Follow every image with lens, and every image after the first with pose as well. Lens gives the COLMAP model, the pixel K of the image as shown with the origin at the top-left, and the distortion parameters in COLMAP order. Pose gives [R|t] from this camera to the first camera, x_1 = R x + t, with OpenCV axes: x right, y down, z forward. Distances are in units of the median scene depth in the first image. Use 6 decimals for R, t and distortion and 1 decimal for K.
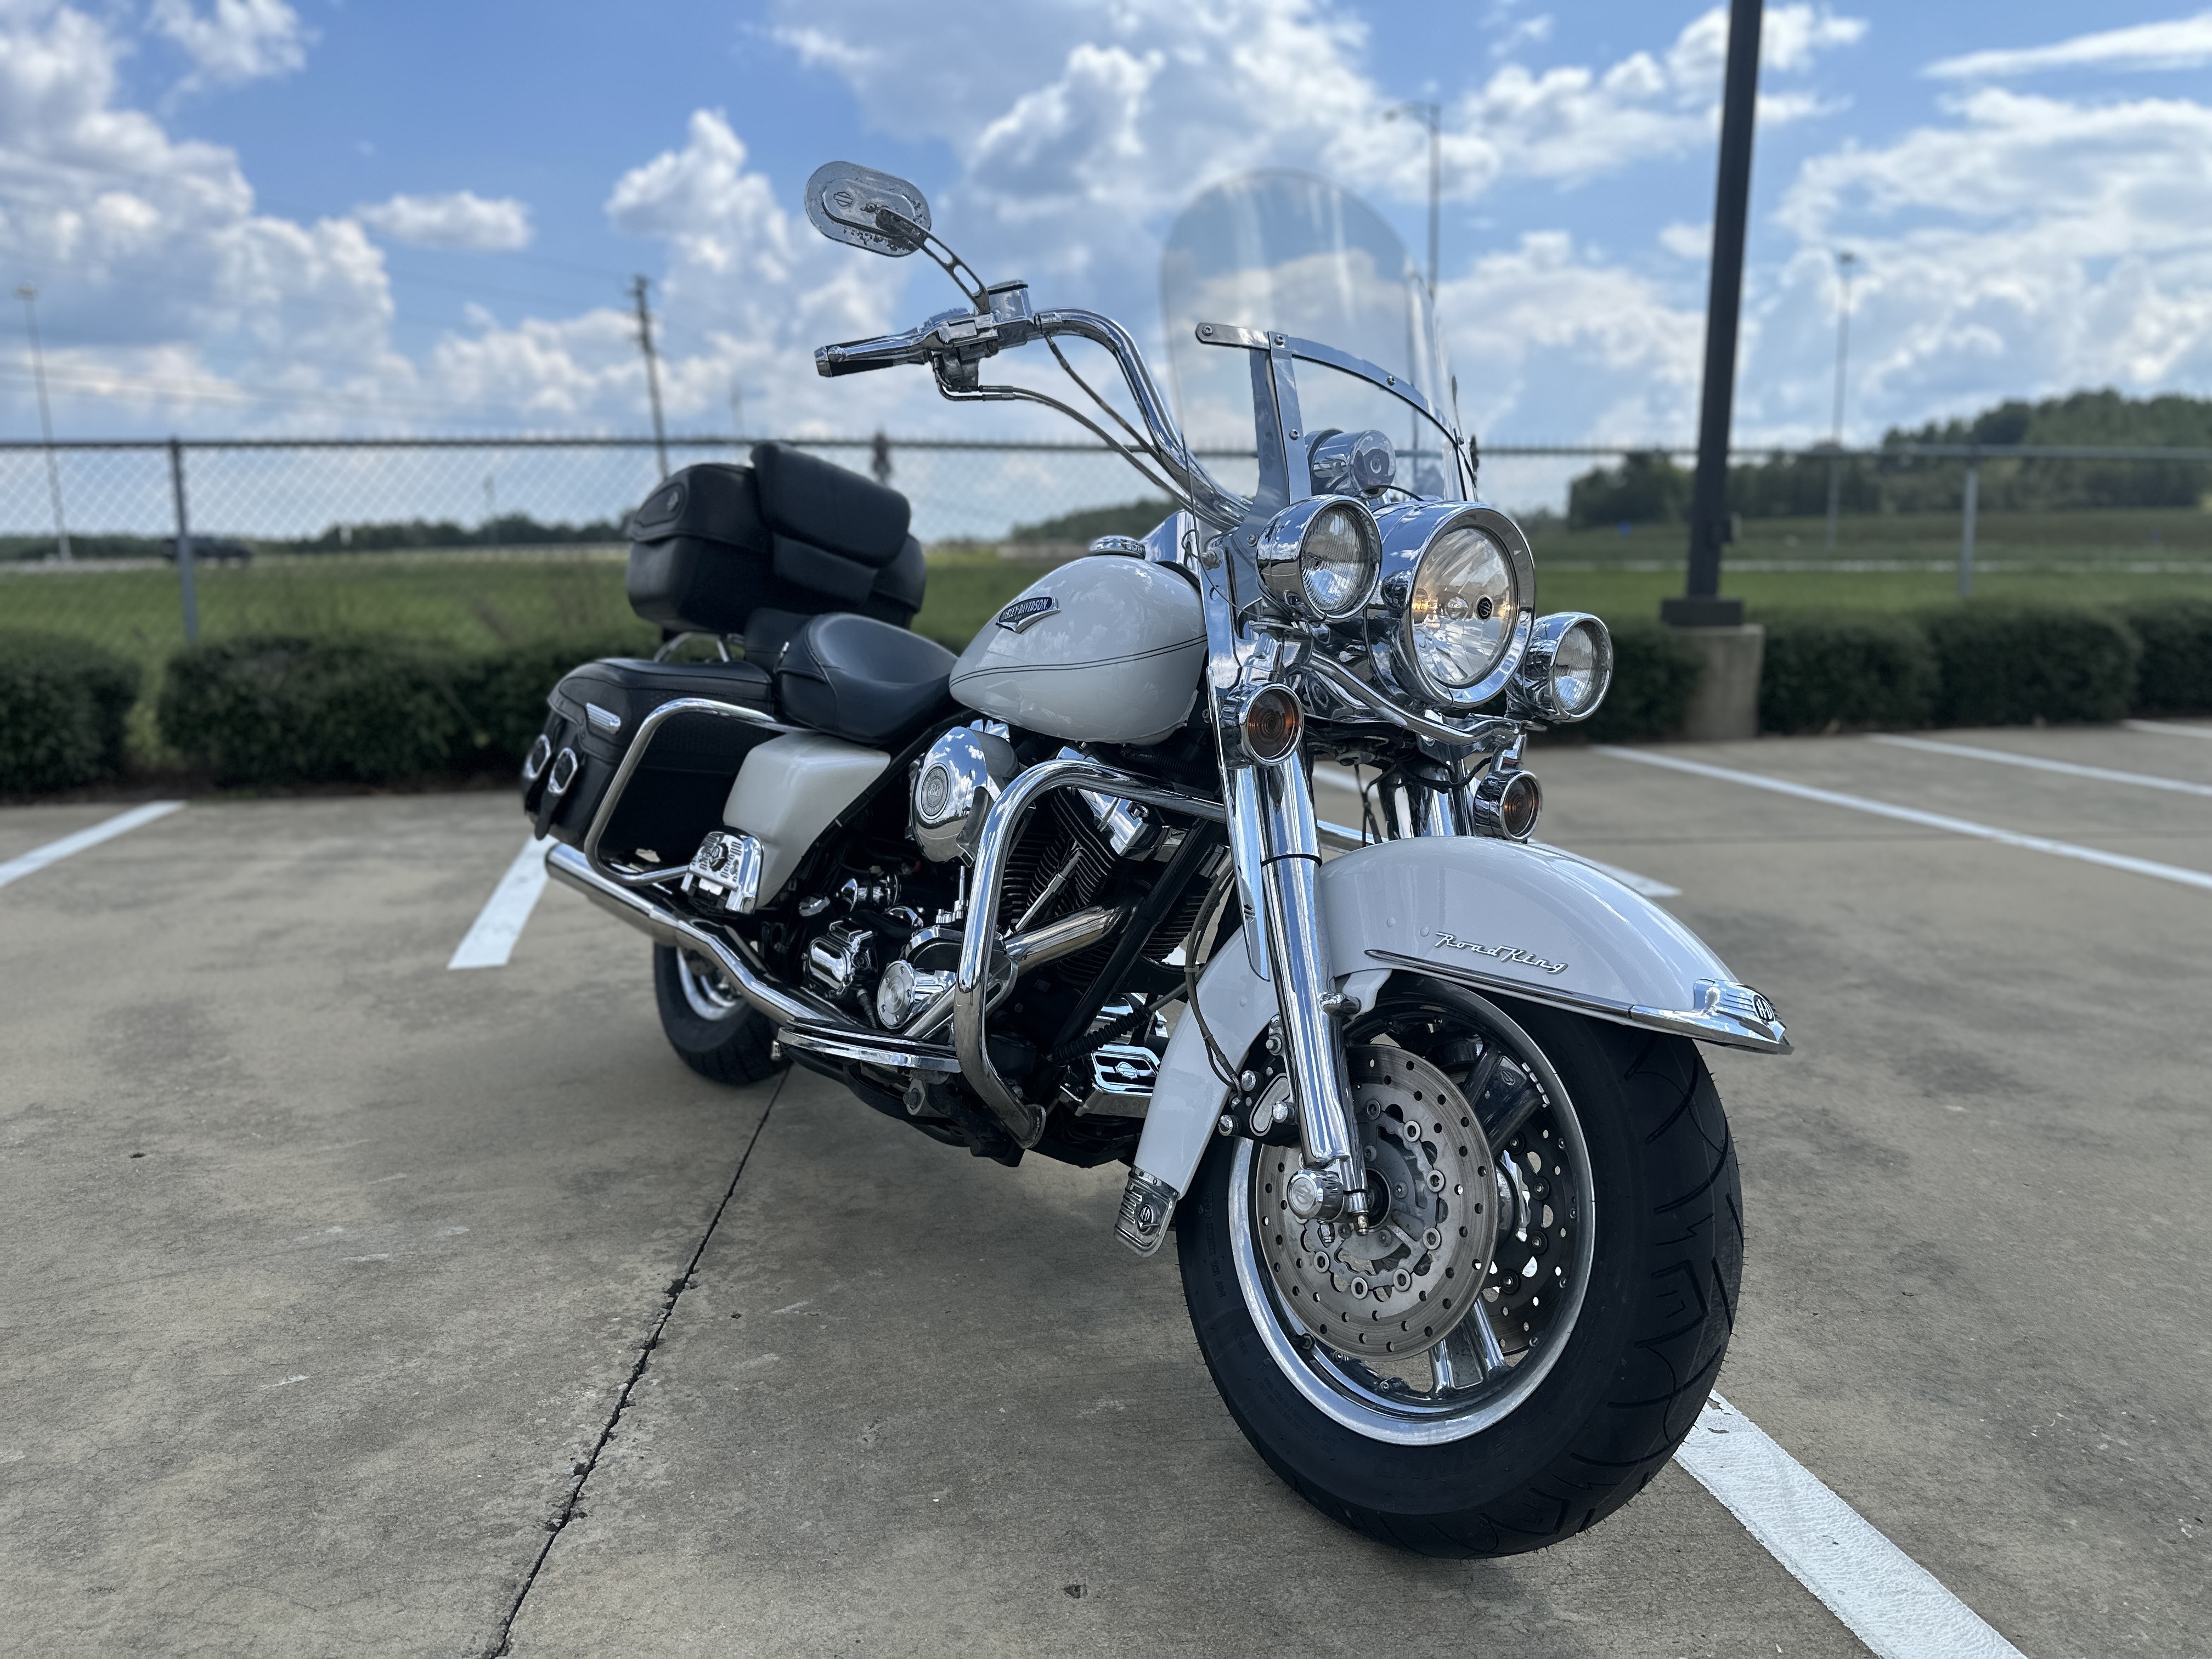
lens RADIAL K [[1581.2, 0, 1105.2], [0, 1581.2, 836.5], [0, 0, 1]] dist [0.005551, -0.008957]
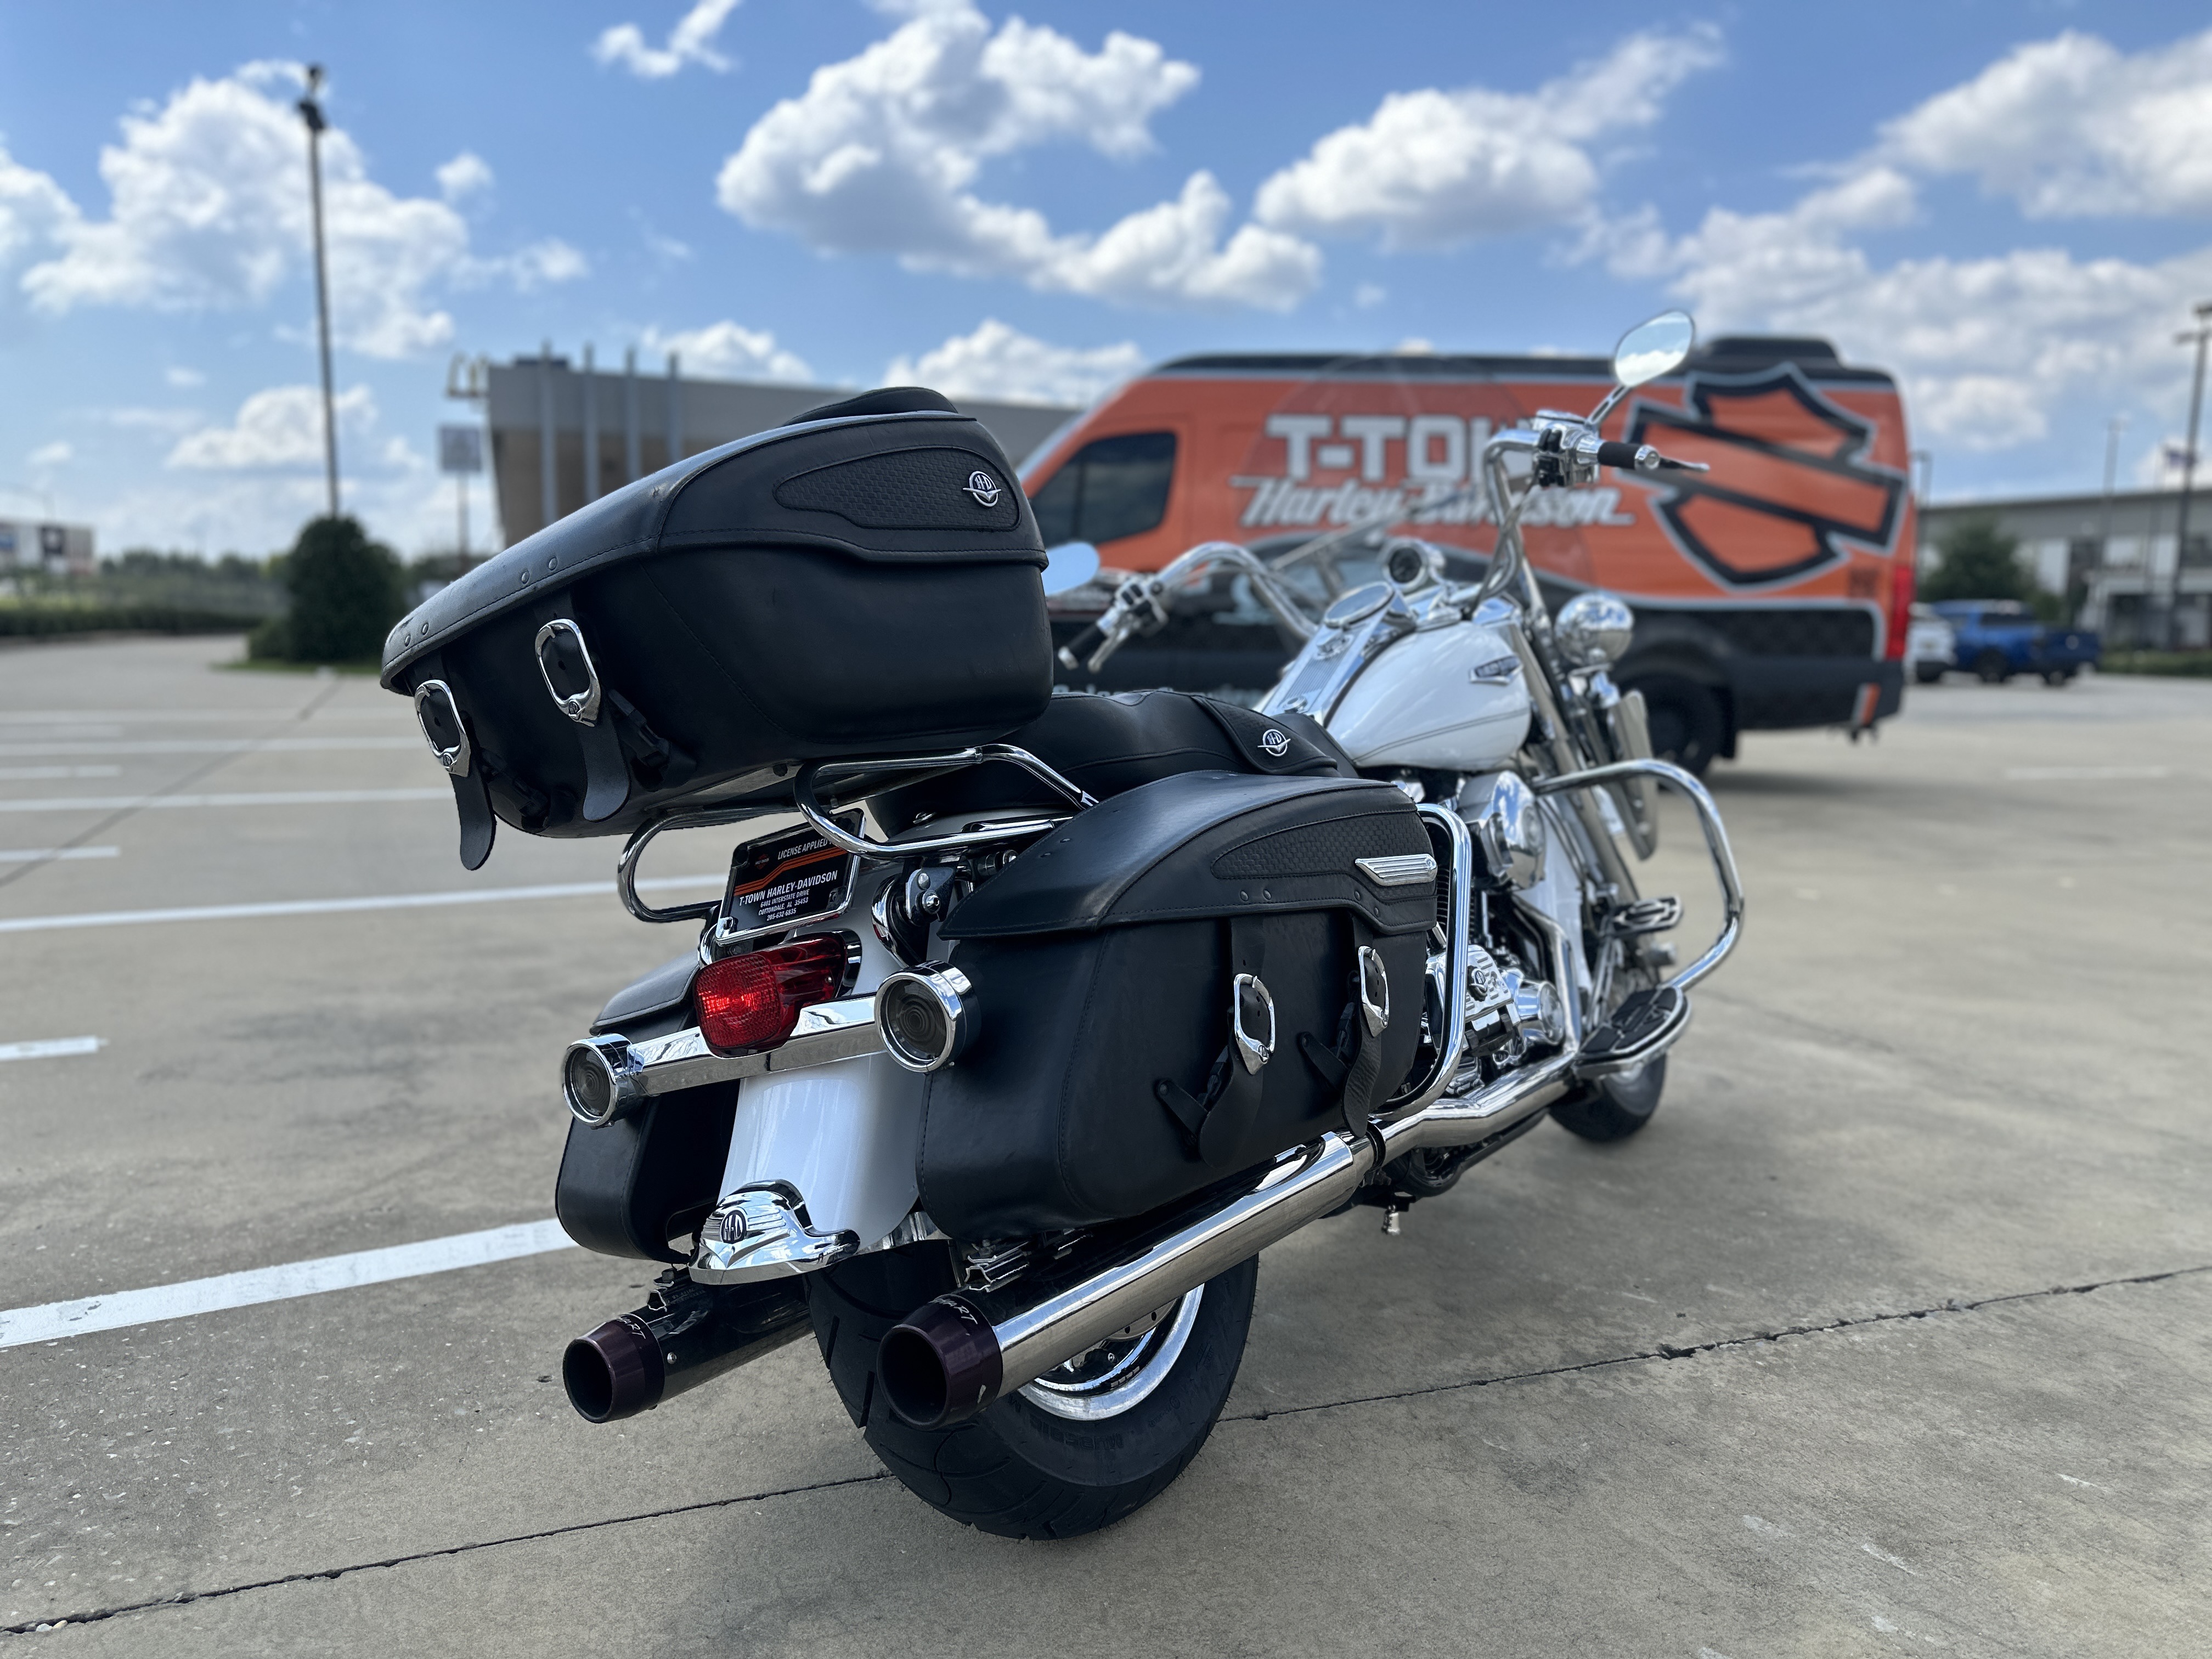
lens RADIAL K [[1581.2, 0, 1093.6], [0, 1581.2, 833.2], [0, 0, 1]] dist [0.005551, -0.008957]
pose [[-0.308151, -0.123785, 0.943250, -1.050494], [0.148884, 0.973006, 0.176329, -0.263380], [-0.939615, 0.194771, -0.281404, 1.551414]]
